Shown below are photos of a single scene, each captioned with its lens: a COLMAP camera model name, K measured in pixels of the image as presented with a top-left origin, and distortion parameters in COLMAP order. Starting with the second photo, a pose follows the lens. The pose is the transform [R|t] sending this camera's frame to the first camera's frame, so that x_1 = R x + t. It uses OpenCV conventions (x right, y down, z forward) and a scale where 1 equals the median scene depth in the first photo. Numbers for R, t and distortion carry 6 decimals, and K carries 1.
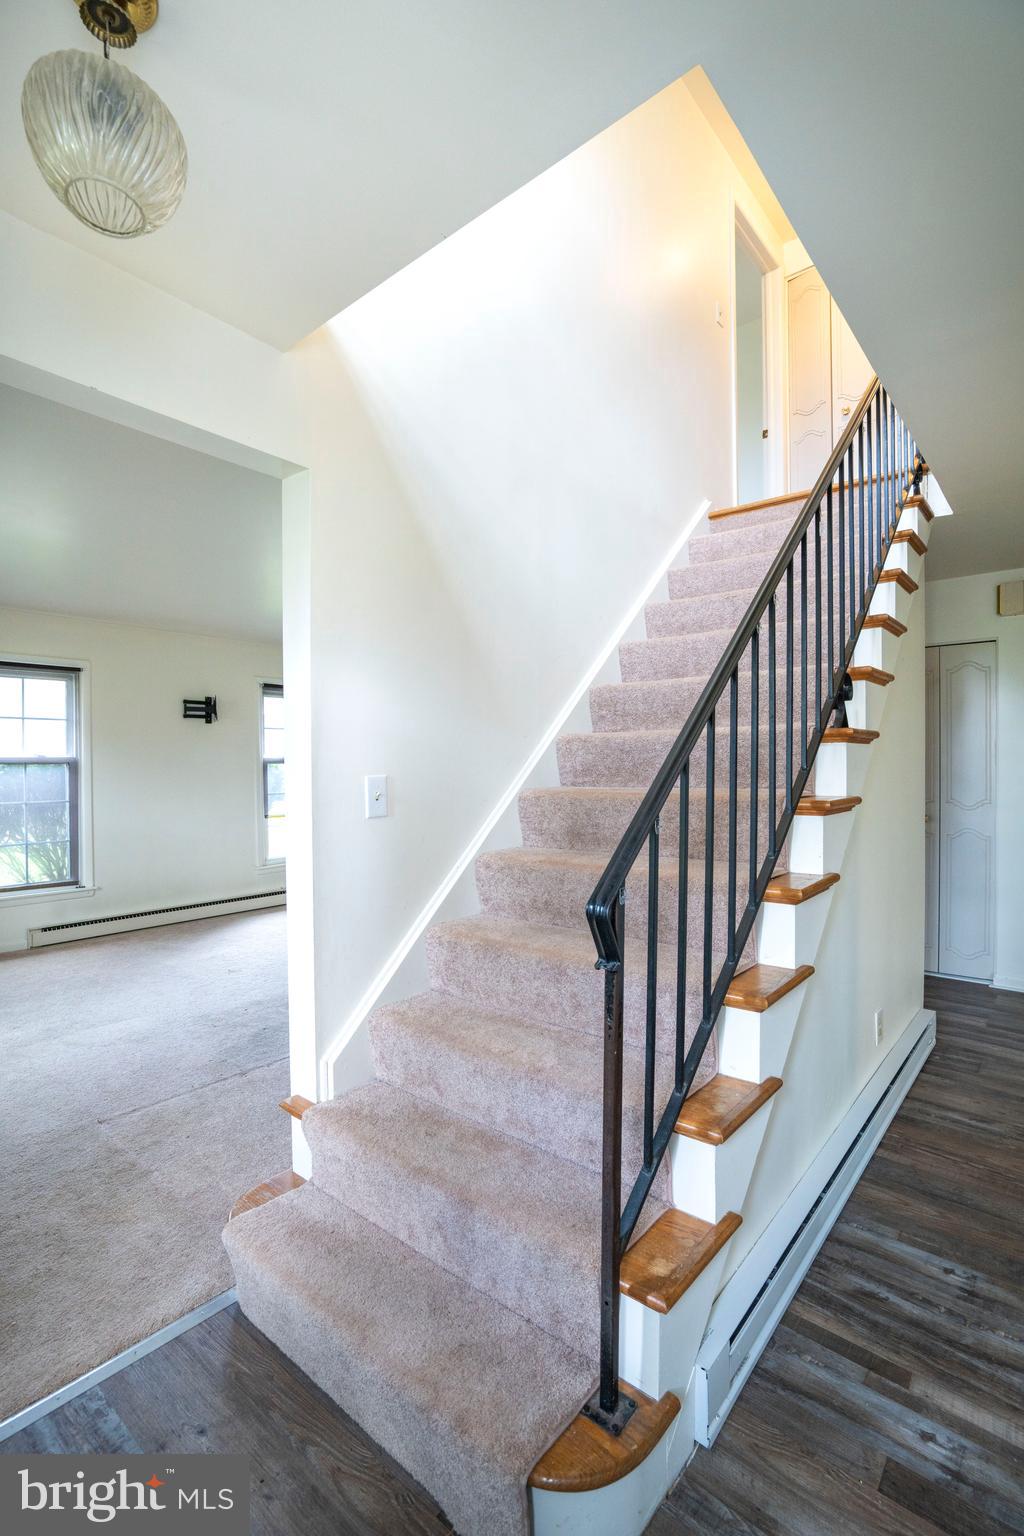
lens RADIAL K [[712.3, 0, 510.1], [0, 712.3, 766.3], [0, 0, 1]] dist [-0.003635, 0.006514]
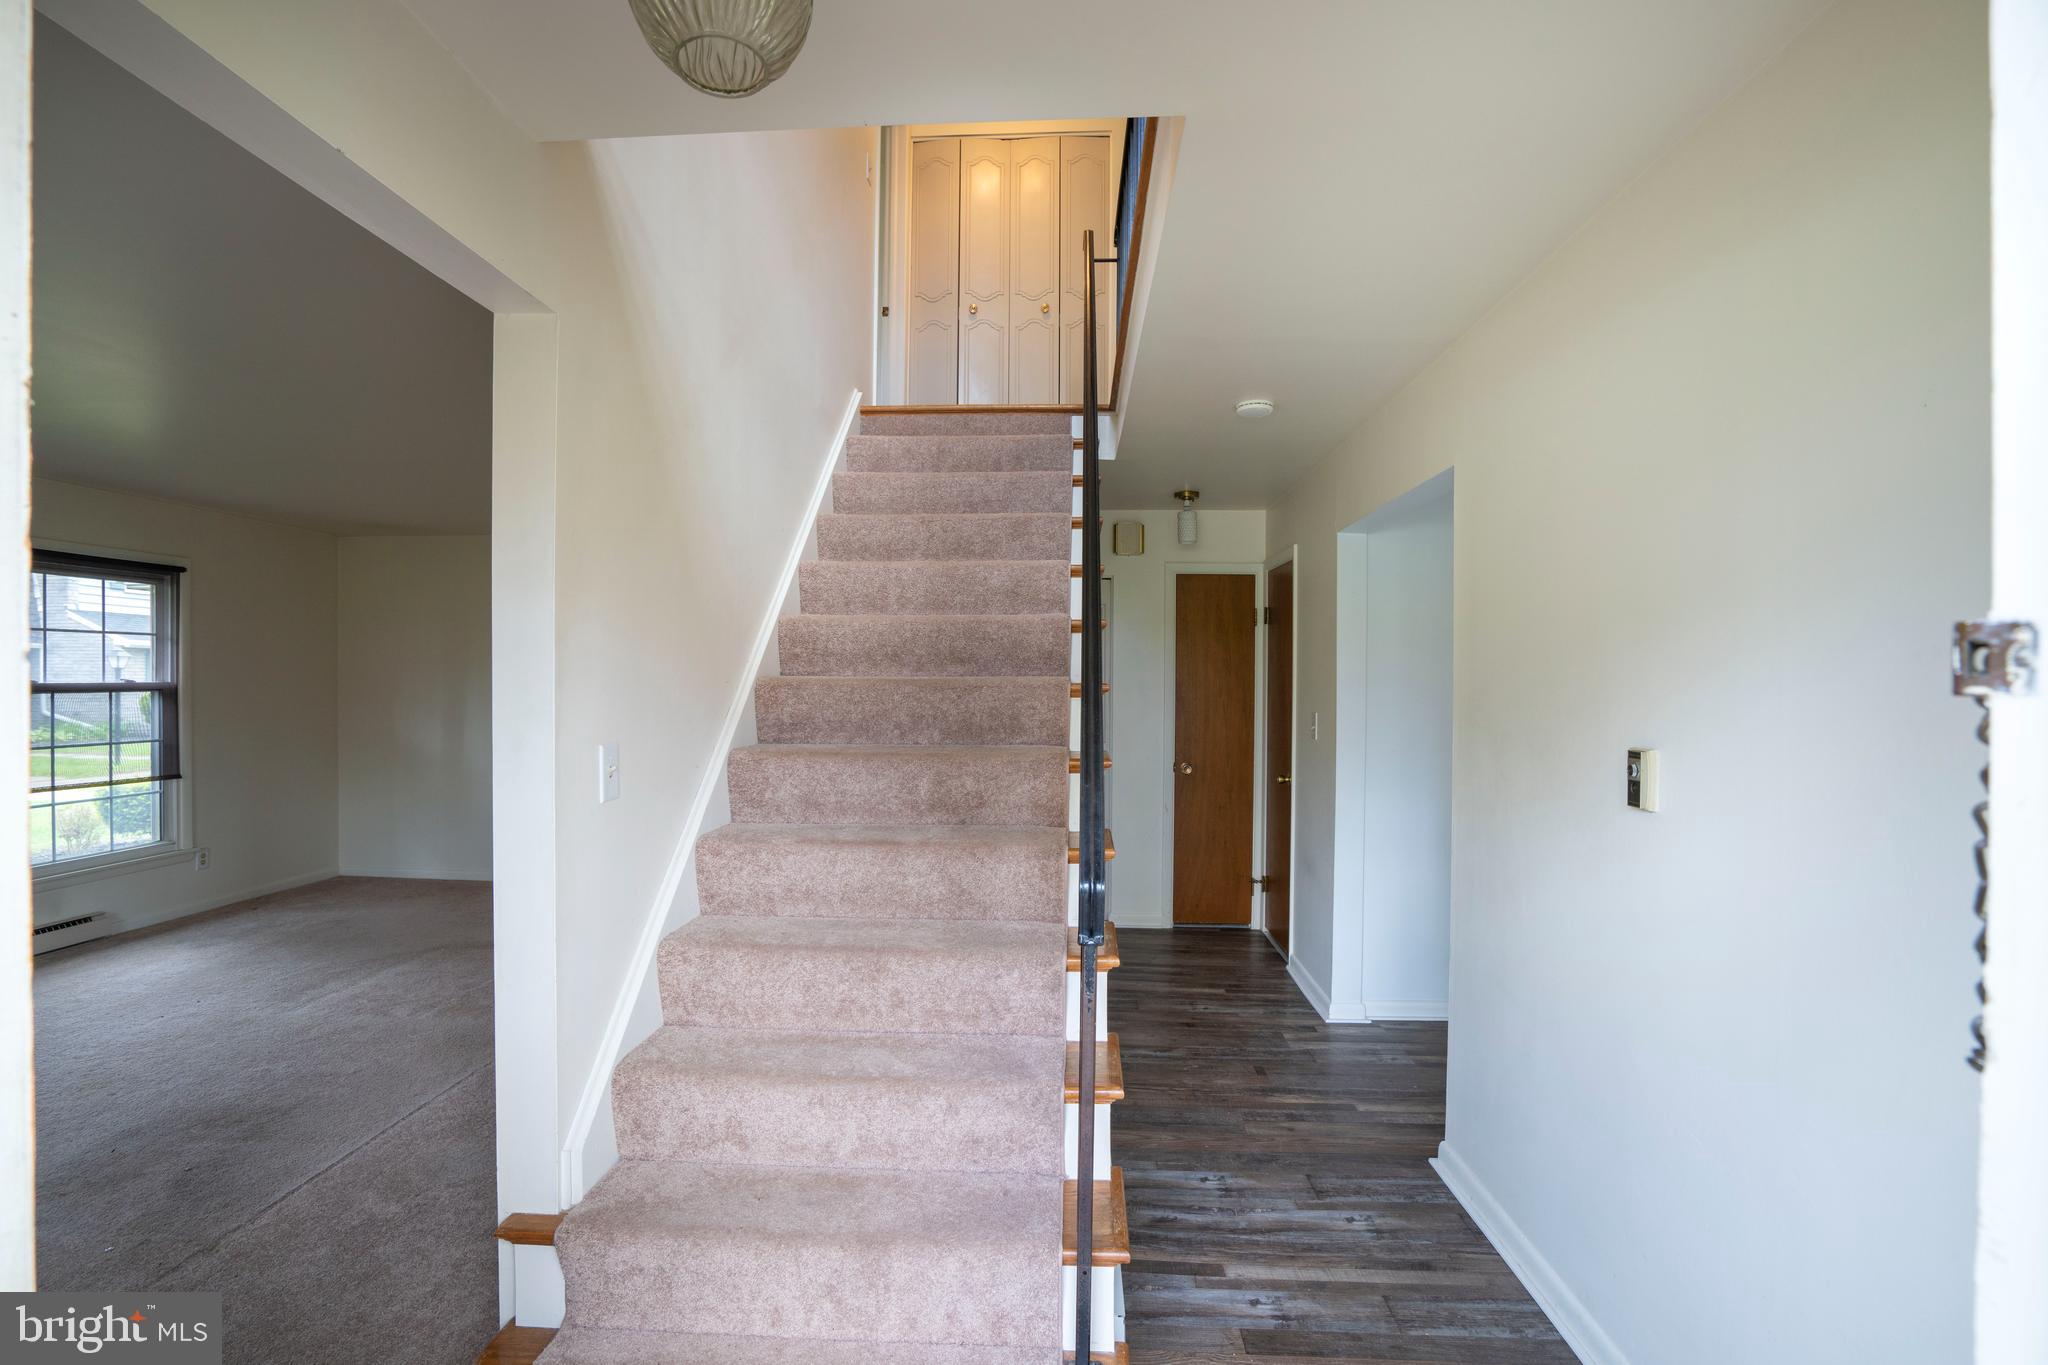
lens RADIAL K [[949.7, 0, 1019.1], [0, 949.7, 687.3], [0, 0, 1]] dist [-0.003635, 0.006514]
pose [[0.803842, 0.015561, 0.594639, -0.524404], [-0.011815, 0.999878, -0.010194, -0.042761], [-0.594725, 0.001169, 0.803928, -0.020244]]
